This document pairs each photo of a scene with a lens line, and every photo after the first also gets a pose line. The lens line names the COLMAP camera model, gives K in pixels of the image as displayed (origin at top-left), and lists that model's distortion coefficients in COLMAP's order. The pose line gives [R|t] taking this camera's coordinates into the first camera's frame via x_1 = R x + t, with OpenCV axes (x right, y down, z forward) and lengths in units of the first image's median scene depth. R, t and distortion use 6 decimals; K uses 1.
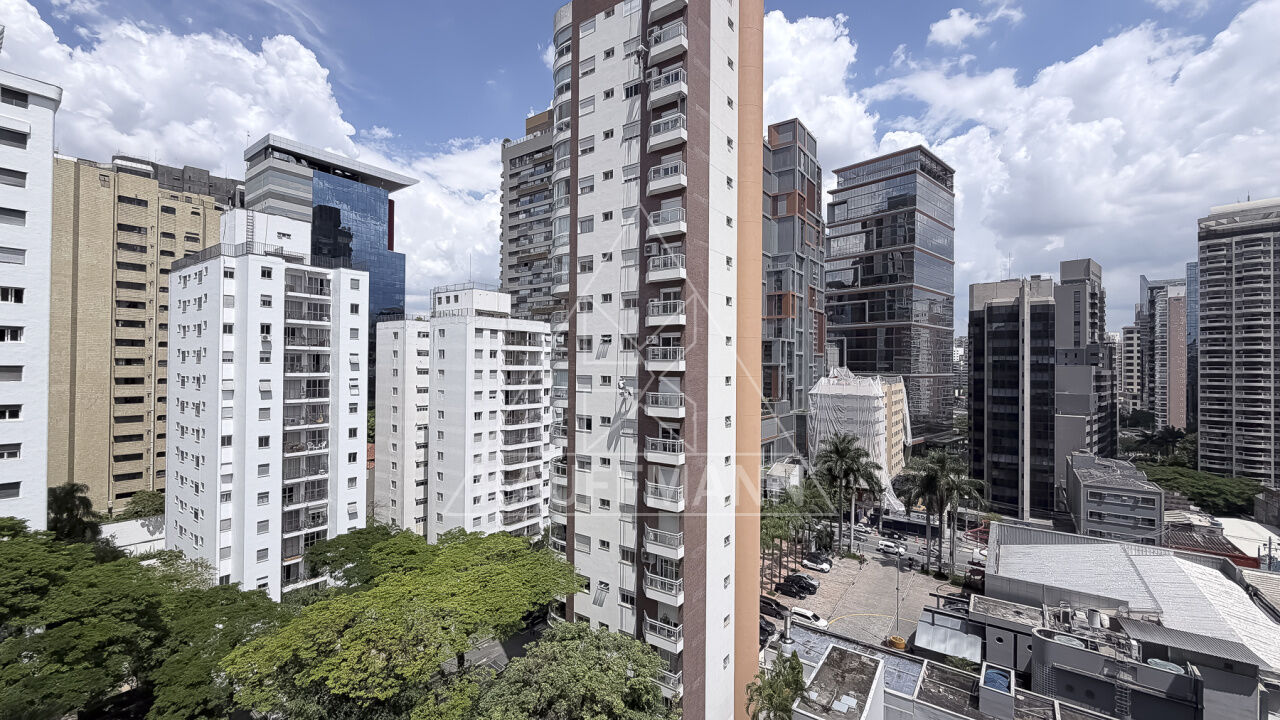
lens RADIAL K [[521.0, 0, 648.4], [0, 521.0, 359.8], [0, 0, 1]] dist [-0.007502, 0.002128]
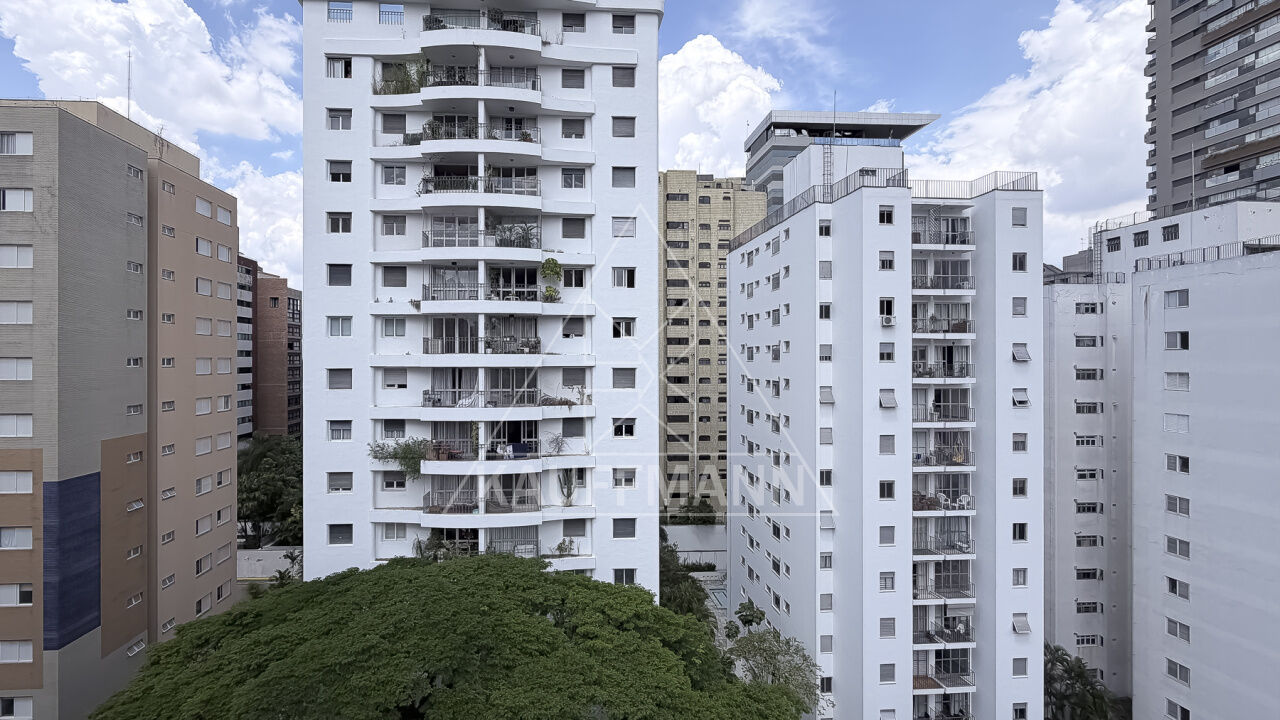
lens RADIAL K [[521.0, 0, 586.4], [0, 521.0, 357.7], [0, 0, 1]] dist [-0.007502, 0.002128]
pose [[0.635155, -0.011216, -0.772303, -0.442255], [0.014537, 0.999891, -0.002566, -0.002107], [0.772248, -0.009597, 0.635249, 0.302542]]
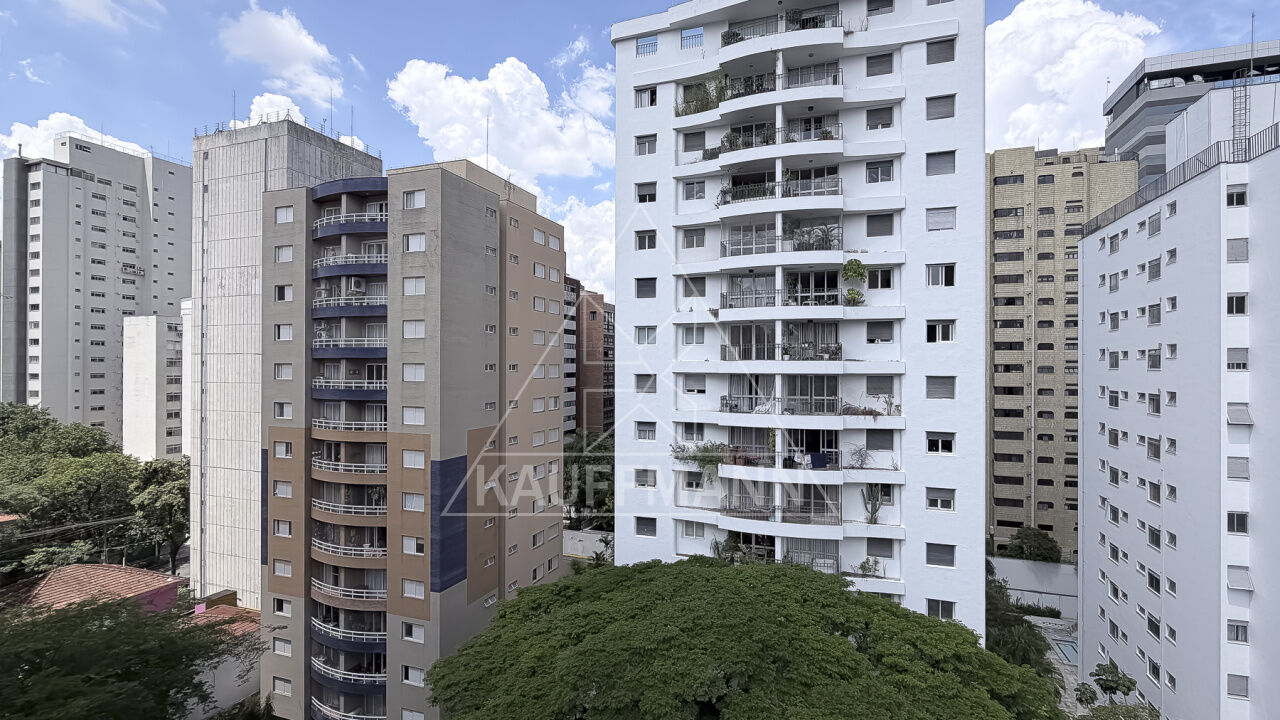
lens RADIAL K [[603.3, 0, 618.9], [0, 603.3, 364.3], [0, 0, 1]] dist [-0.005334, -0.001407]
pose [[0.242826, -0.010141, -0.970017, -0.350630], [0.010486, 0.999914, -0.007829, -0.002188], [0.970013, -0.008270, 0.242912, 0.240447]]
